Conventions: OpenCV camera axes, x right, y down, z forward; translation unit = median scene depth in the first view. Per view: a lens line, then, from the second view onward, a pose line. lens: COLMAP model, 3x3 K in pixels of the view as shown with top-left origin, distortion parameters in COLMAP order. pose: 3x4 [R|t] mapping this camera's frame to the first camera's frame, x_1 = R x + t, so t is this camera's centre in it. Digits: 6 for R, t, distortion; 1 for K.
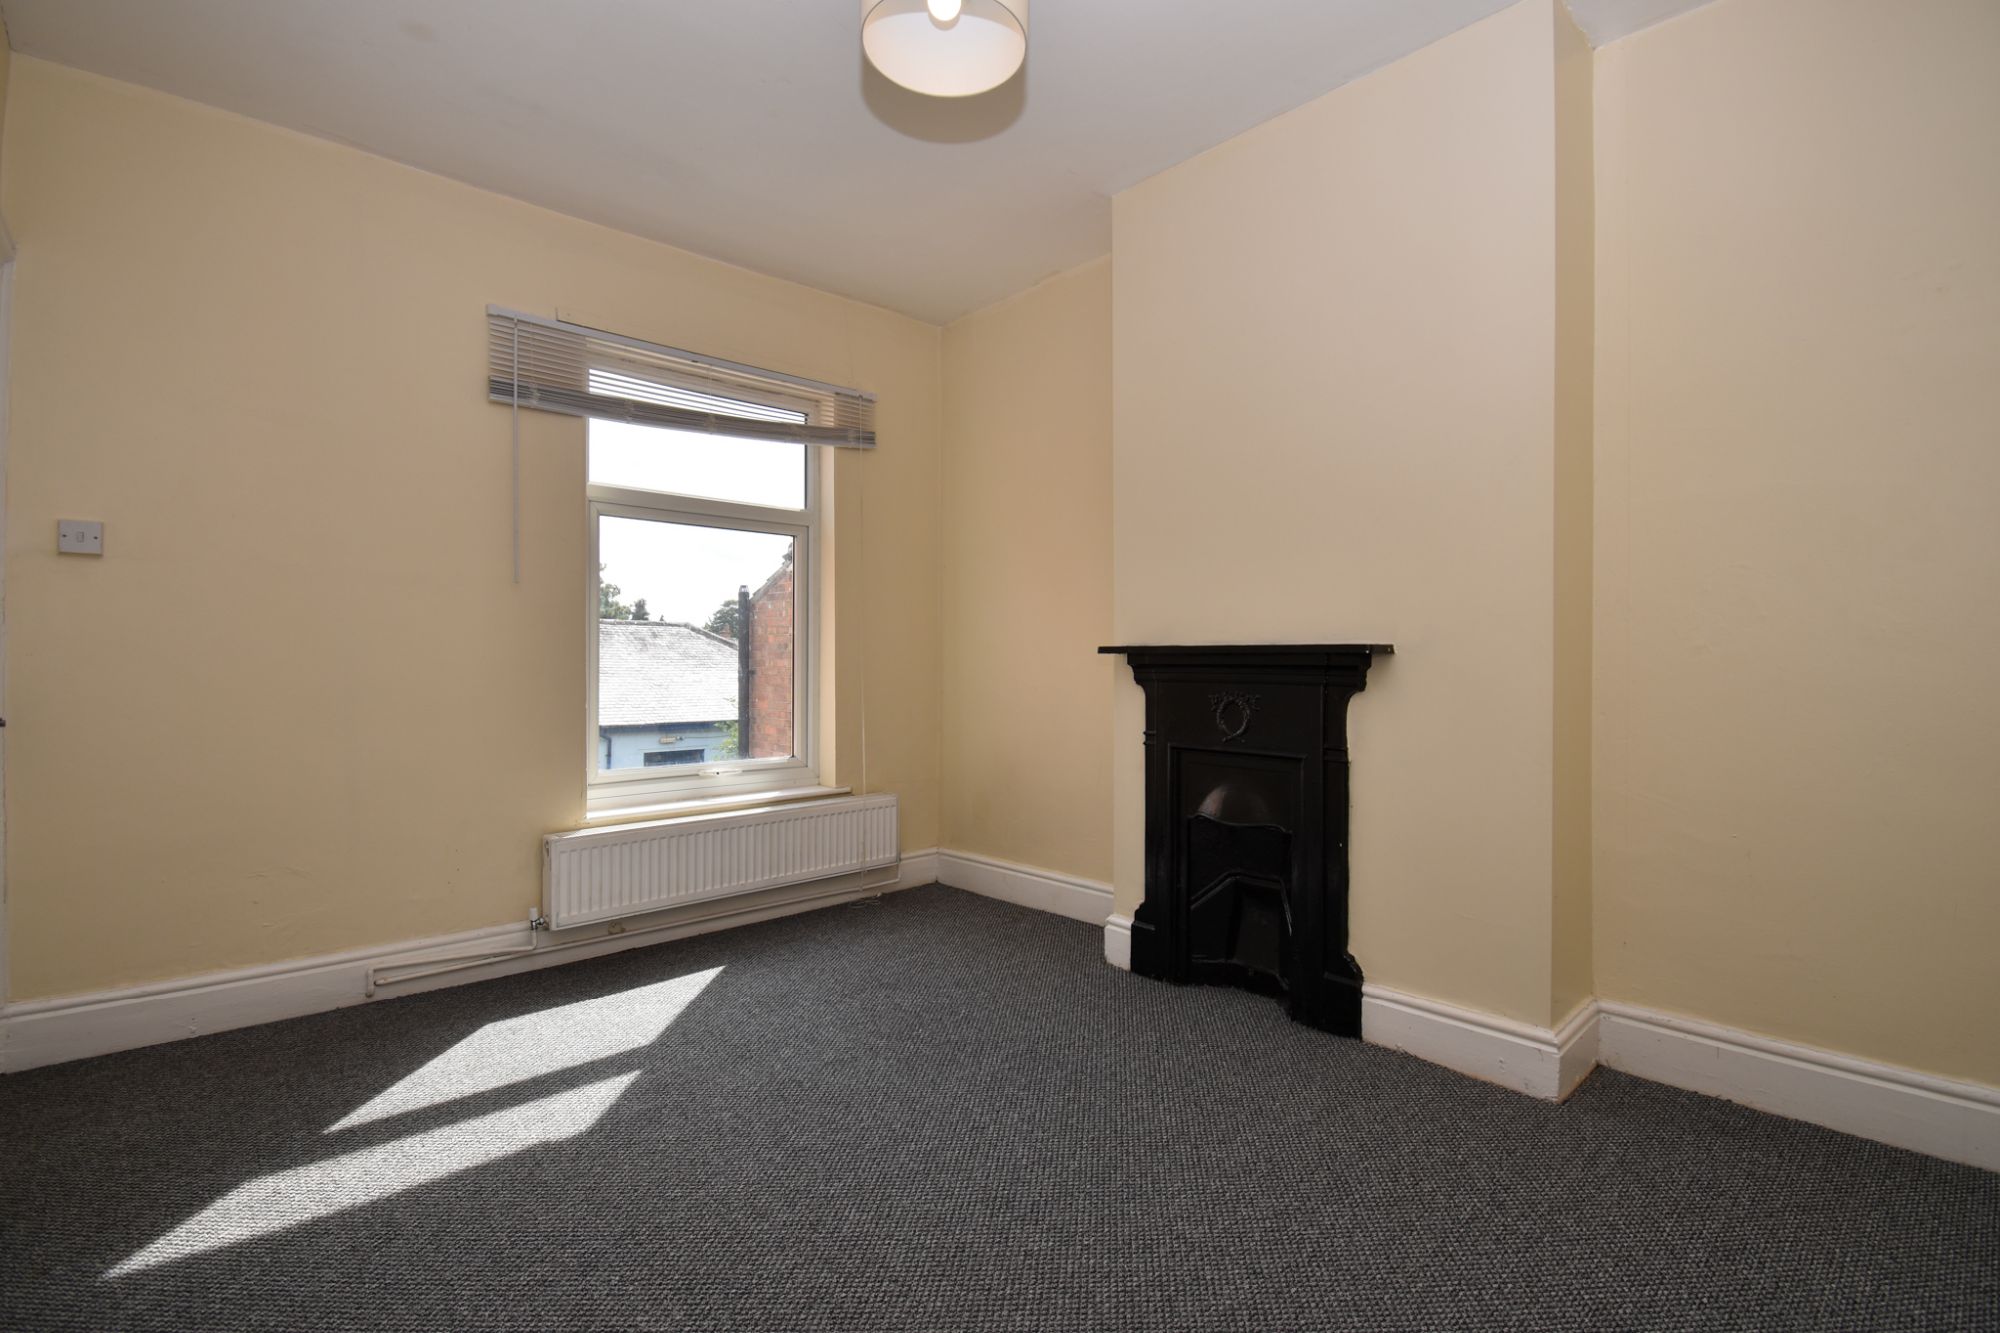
lens RADIAL K [[933.3, 0, 1000.0], [0, 933.3, 666.5], [0, 0, 1]] dist [0.033954, -0.035865]
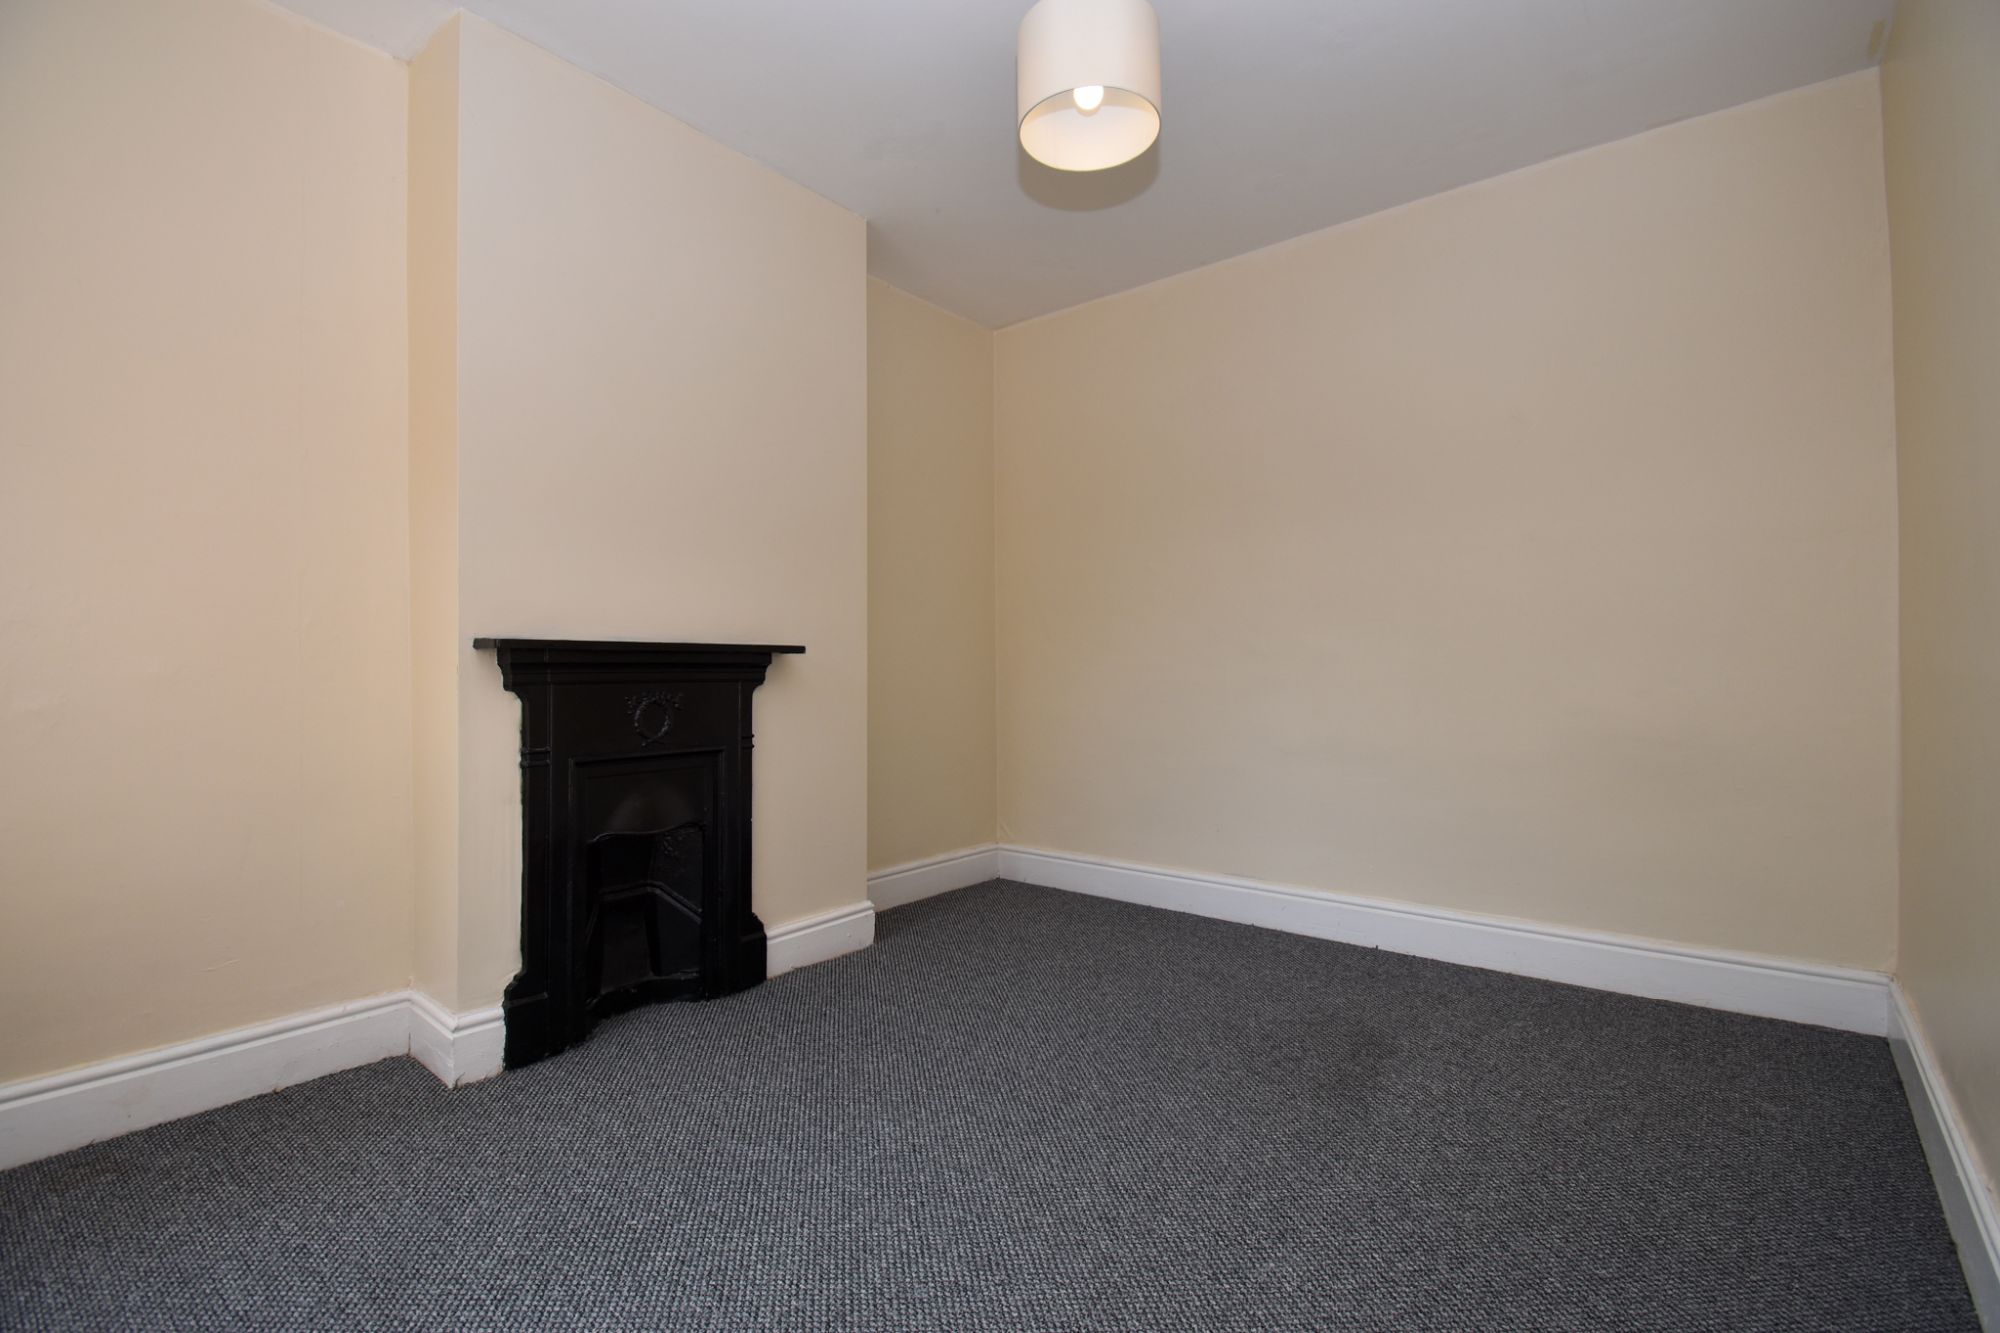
lens RADIAL K [[933.3, 0, 1000.0], [0, 933.3, 666.5], [0, 0, 1]] dist [0.033954, -0.035865]
pose [[-0.176027, -0.010518, 0.984329, -0.749793], [0.004479, 0.999924, 0.011485, -0.007433], [-0.984375, 0.006431, -0.175967, 0.829758]]
